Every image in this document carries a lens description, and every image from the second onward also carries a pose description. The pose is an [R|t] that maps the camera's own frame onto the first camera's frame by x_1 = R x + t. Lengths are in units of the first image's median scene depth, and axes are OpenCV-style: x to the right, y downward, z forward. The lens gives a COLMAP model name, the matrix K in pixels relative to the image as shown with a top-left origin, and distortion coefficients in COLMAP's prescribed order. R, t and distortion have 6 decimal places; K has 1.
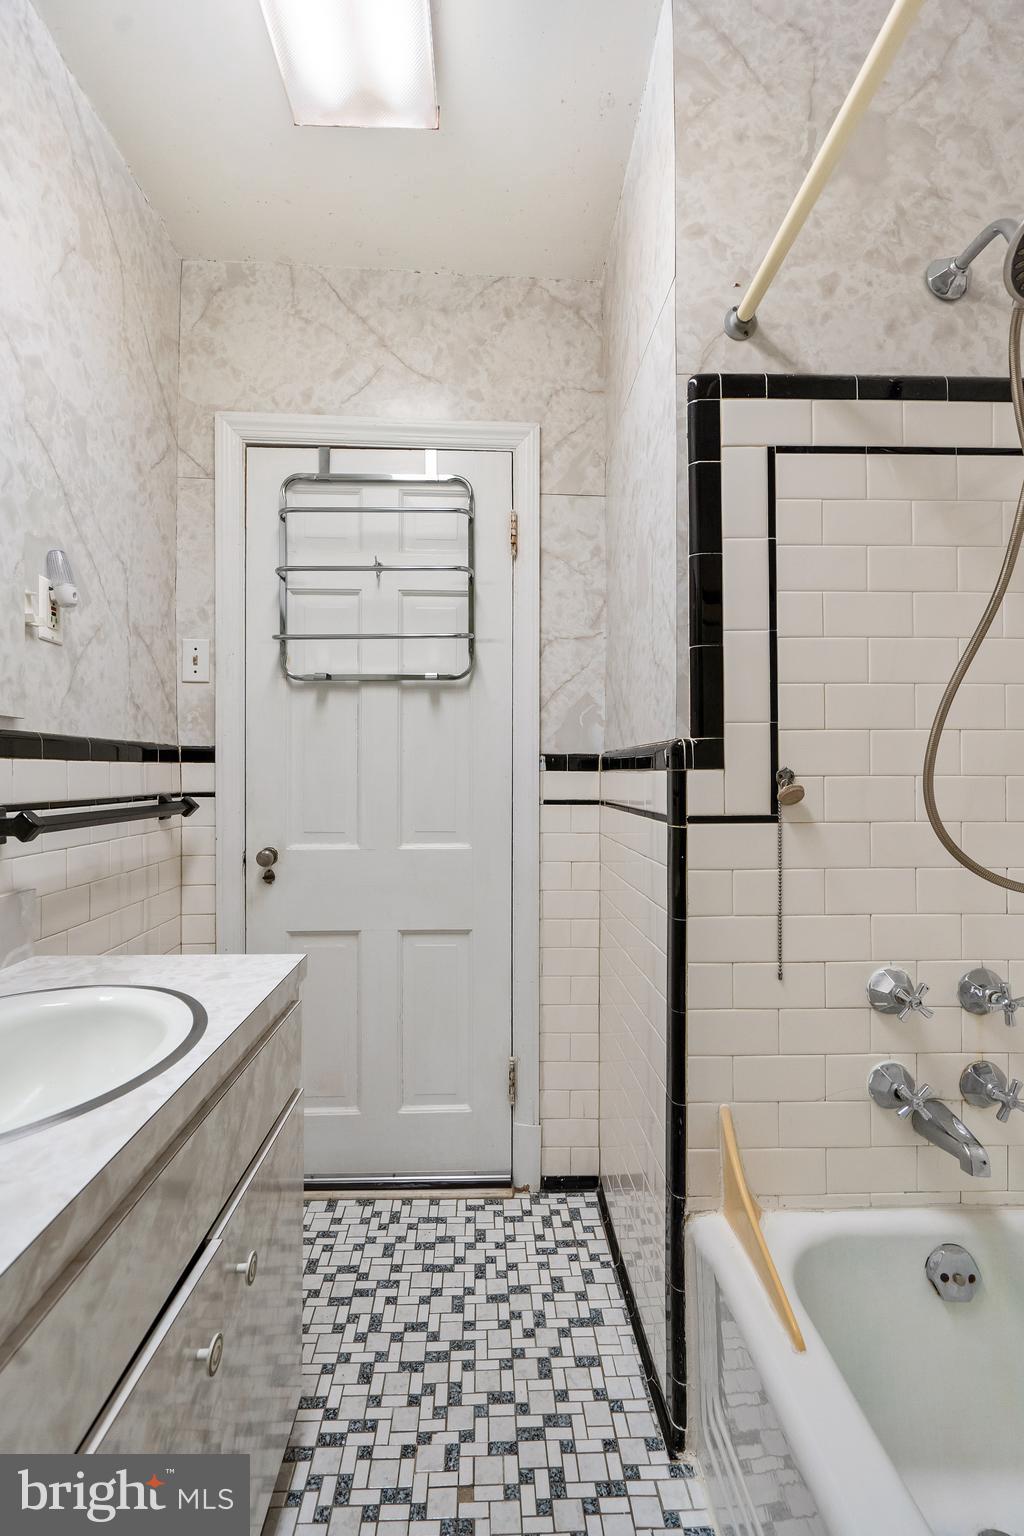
lens RADIAL K [[719.1, 0, 508.8], [0, 719.1, 763.4], [0, 0, 1]] dist [-0.000369, 0.001271]
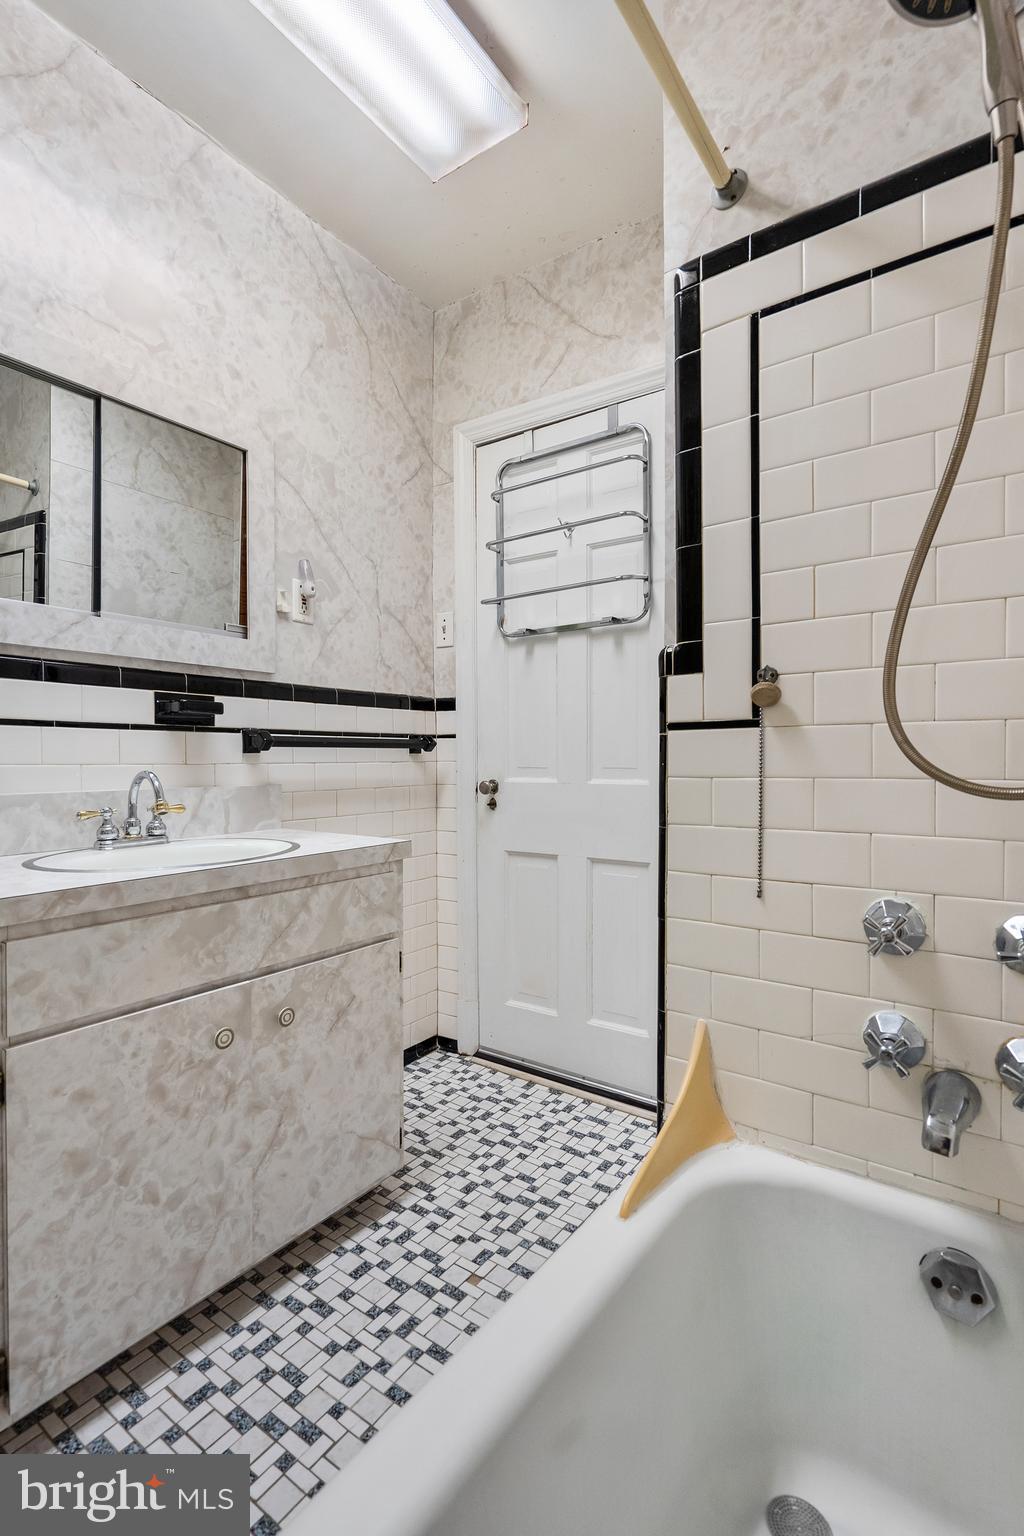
lens RADIAL K [[719.1, 0, 458.5], [0, 719.1, 760.2], [0, 0, 1]] dist [-0.000369, 0.001271]
pose [[0.781724, 0.007007, -0.623586, 0.500684], [0.007708, 0.999752, 0.020898, 0.079541], [0.623577, -0.021143, 0.781476, 0.035066]]
